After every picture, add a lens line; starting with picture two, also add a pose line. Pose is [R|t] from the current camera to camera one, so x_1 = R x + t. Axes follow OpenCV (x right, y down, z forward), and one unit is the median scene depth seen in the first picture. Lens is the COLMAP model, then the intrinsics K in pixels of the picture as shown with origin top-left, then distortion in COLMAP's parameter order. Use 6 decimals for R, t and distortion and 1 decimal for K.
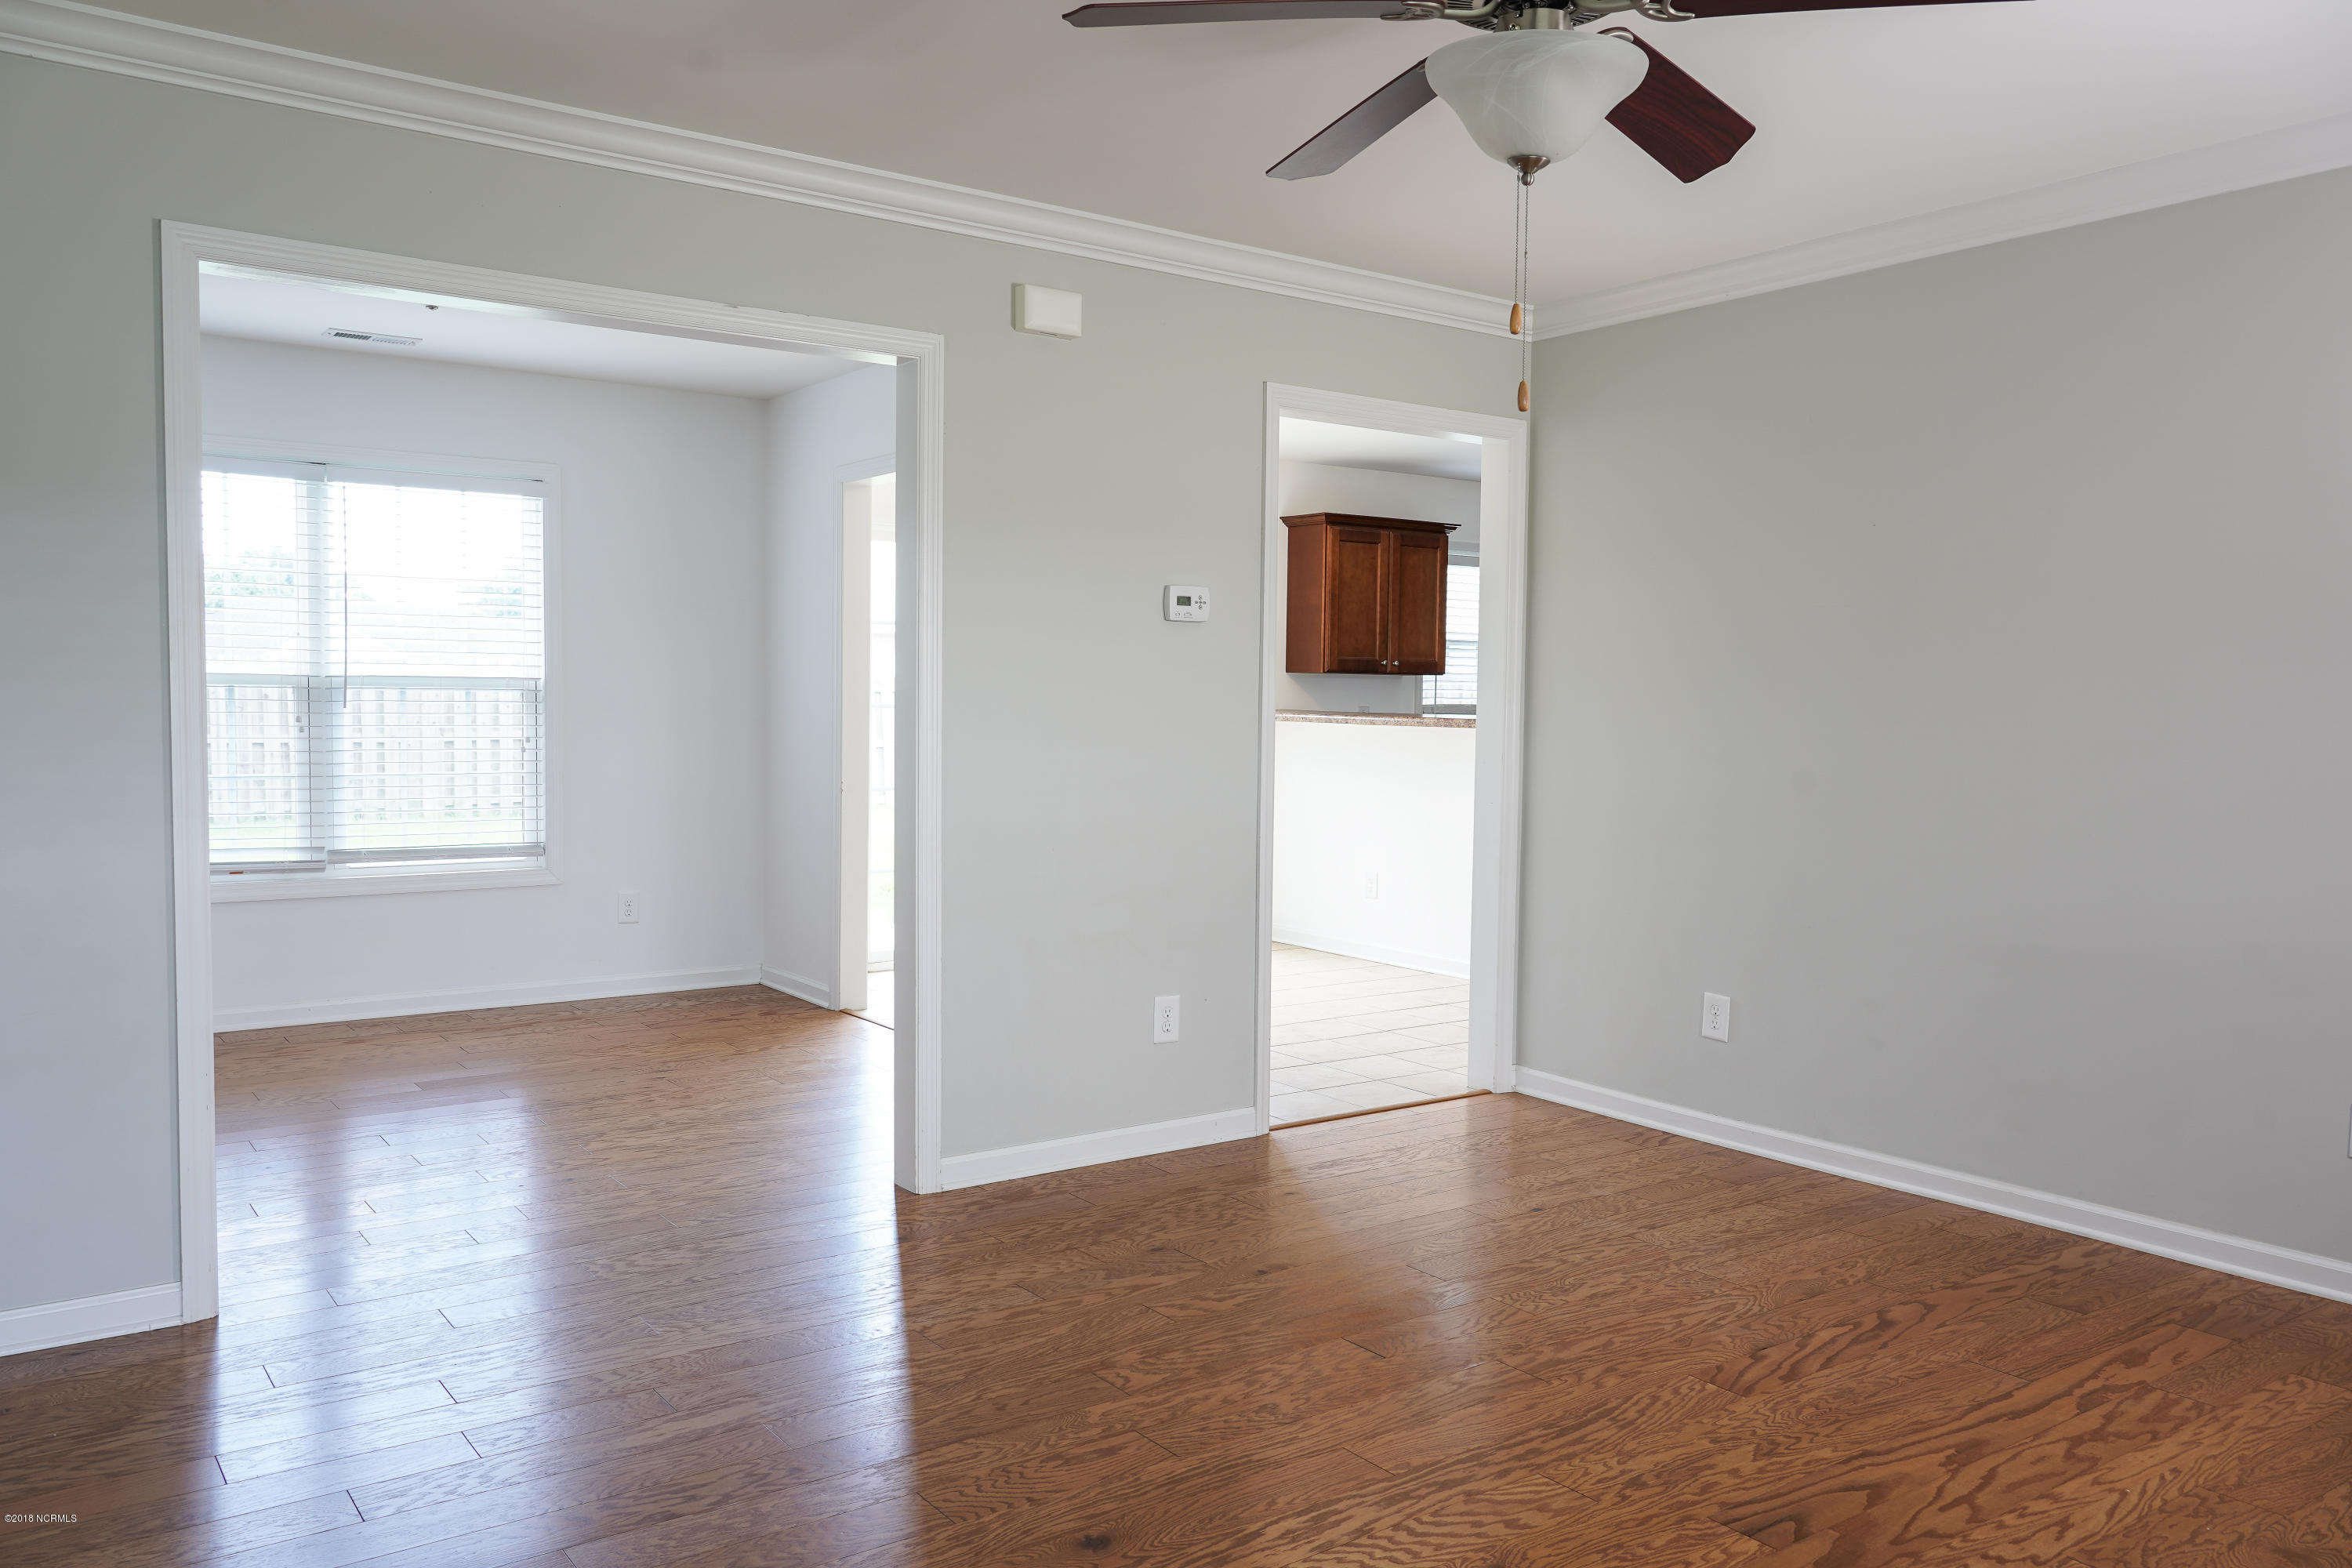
lens RADIAL K [[1742.8, 0, 1176.0], [0, 1742.8, 784.0], [0, 0, 1]] dist [-0.003046, 0.001767]
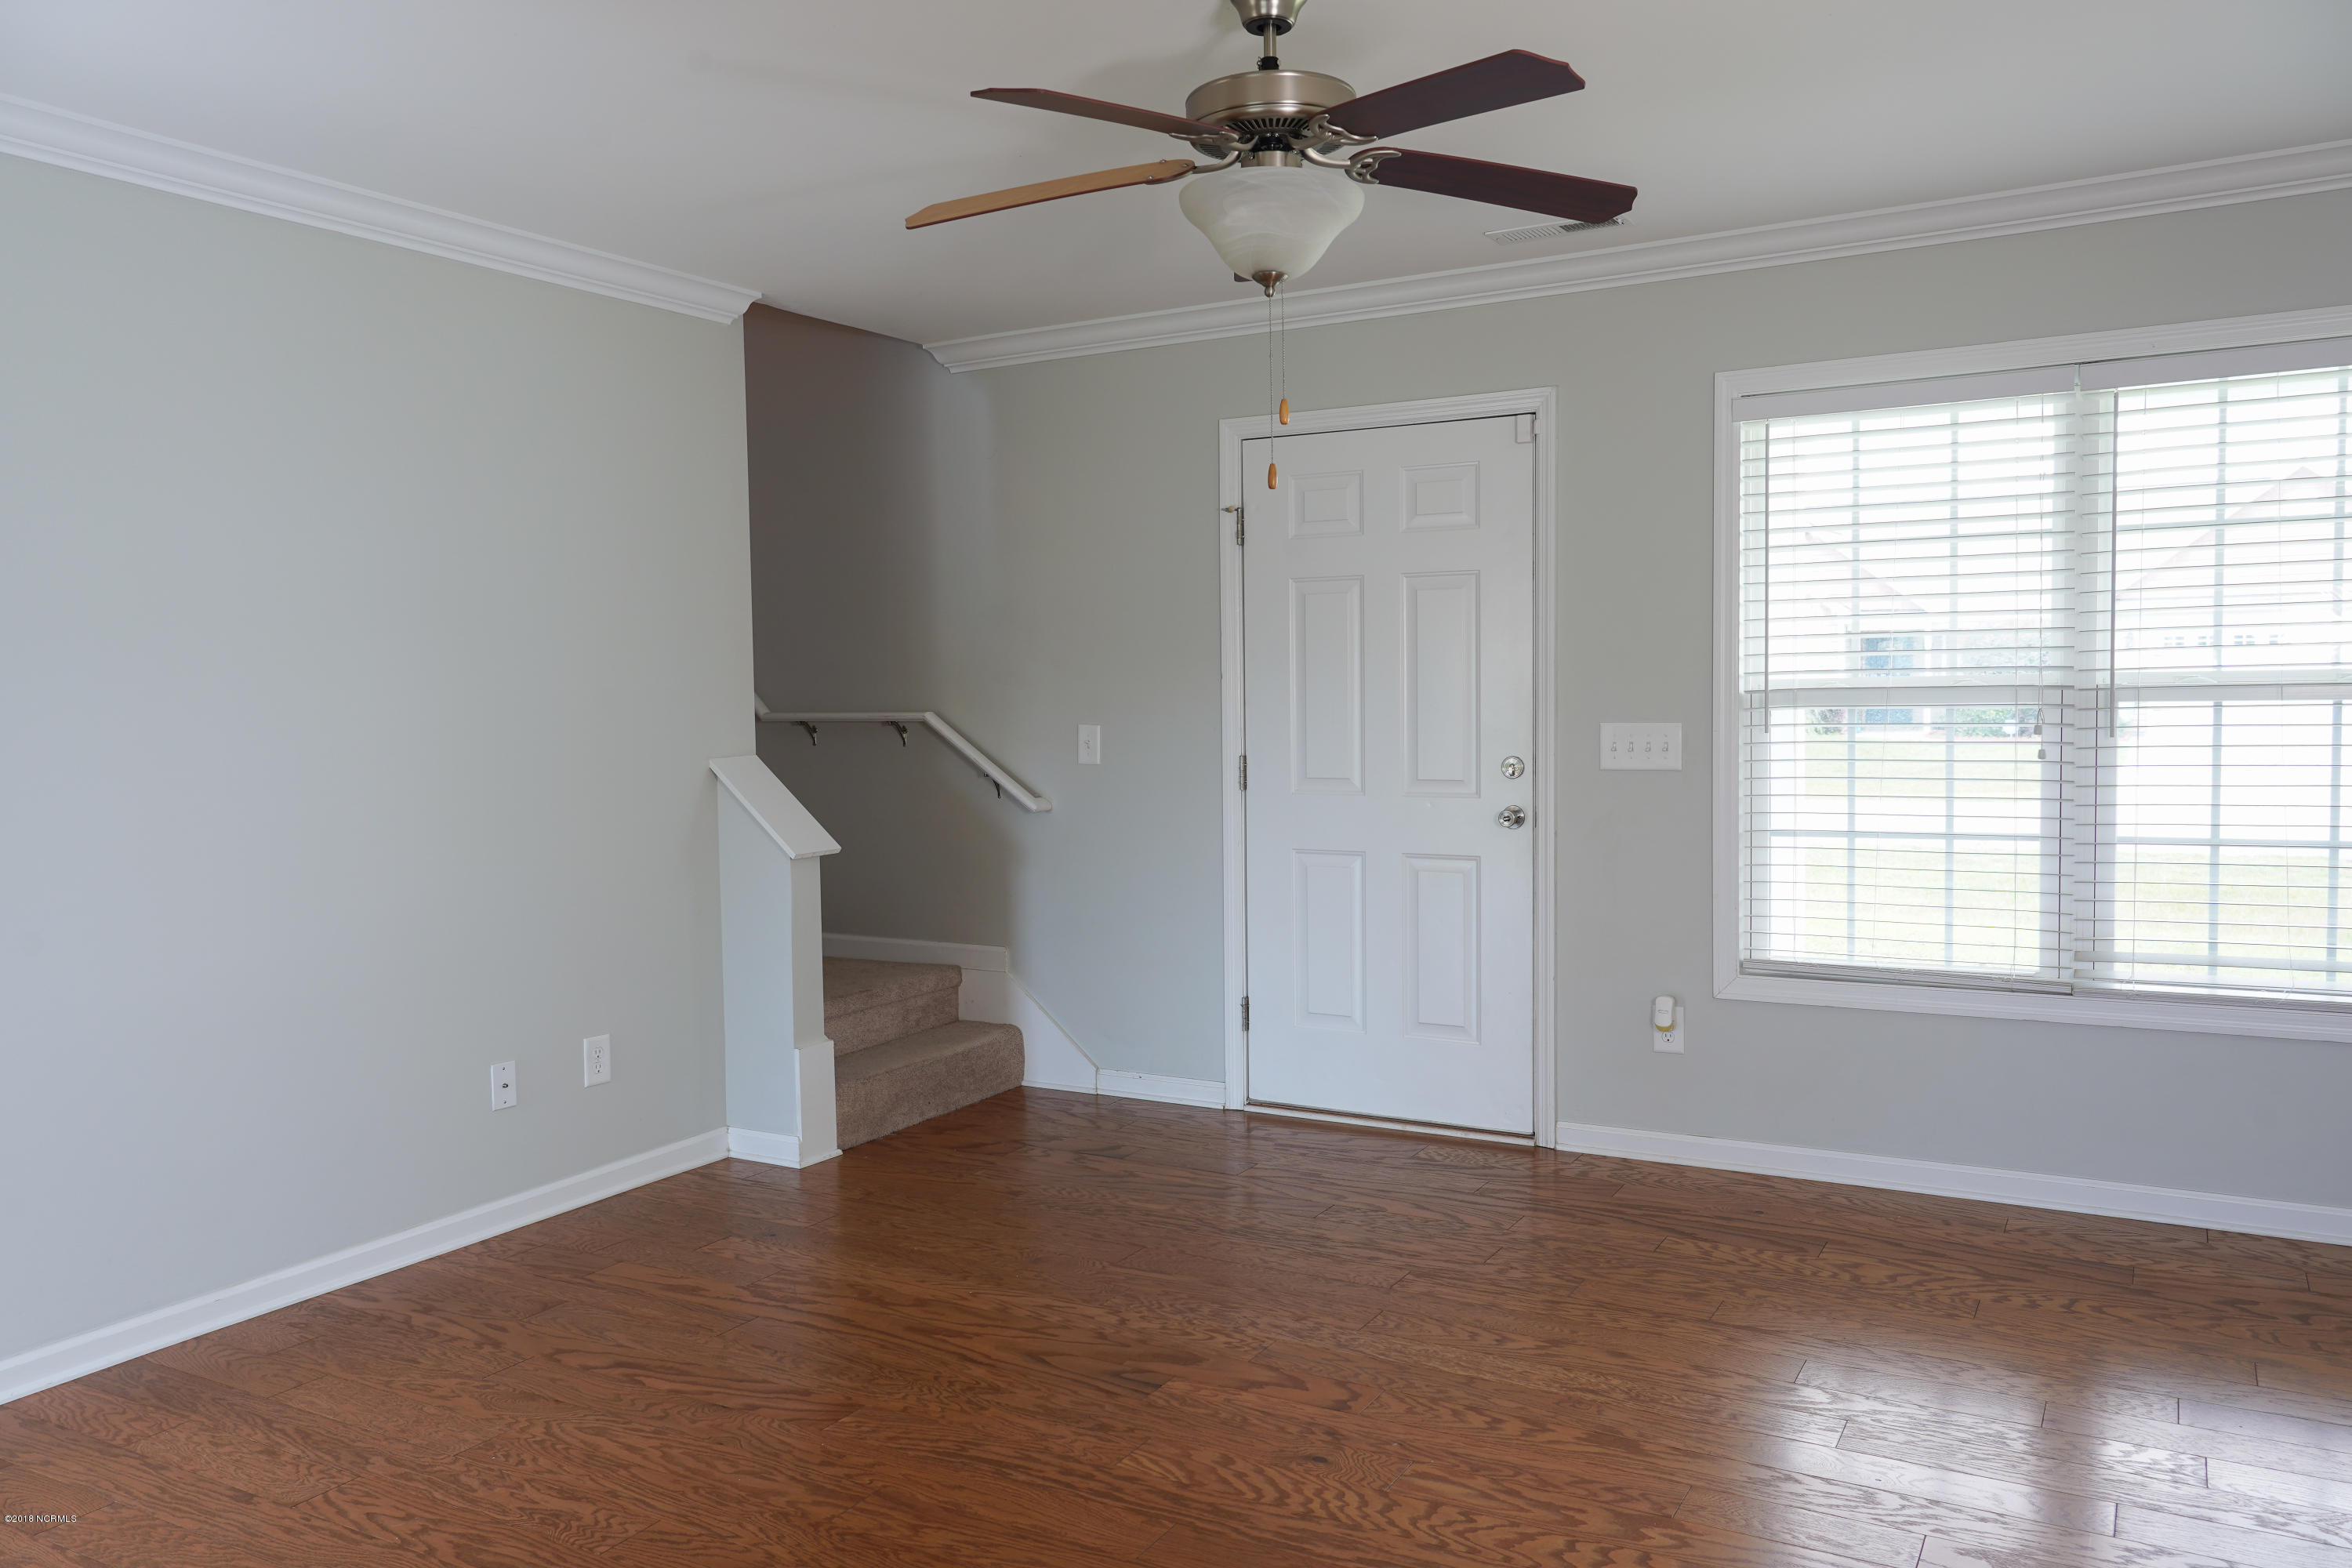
lens RADIAL K [[1742.8, 0, 1176.0], [0, 1742.8, 784.0], [0, 0, 1]] dist [-0.003046, 0.001767]
pose [[-0.413153, -0.056701, 0.908895, -0.616518], [0.055725, 0.994615, 0.087380, -0.088320], [-0.908955, 0.086749, -0.407769, 1.123651]]
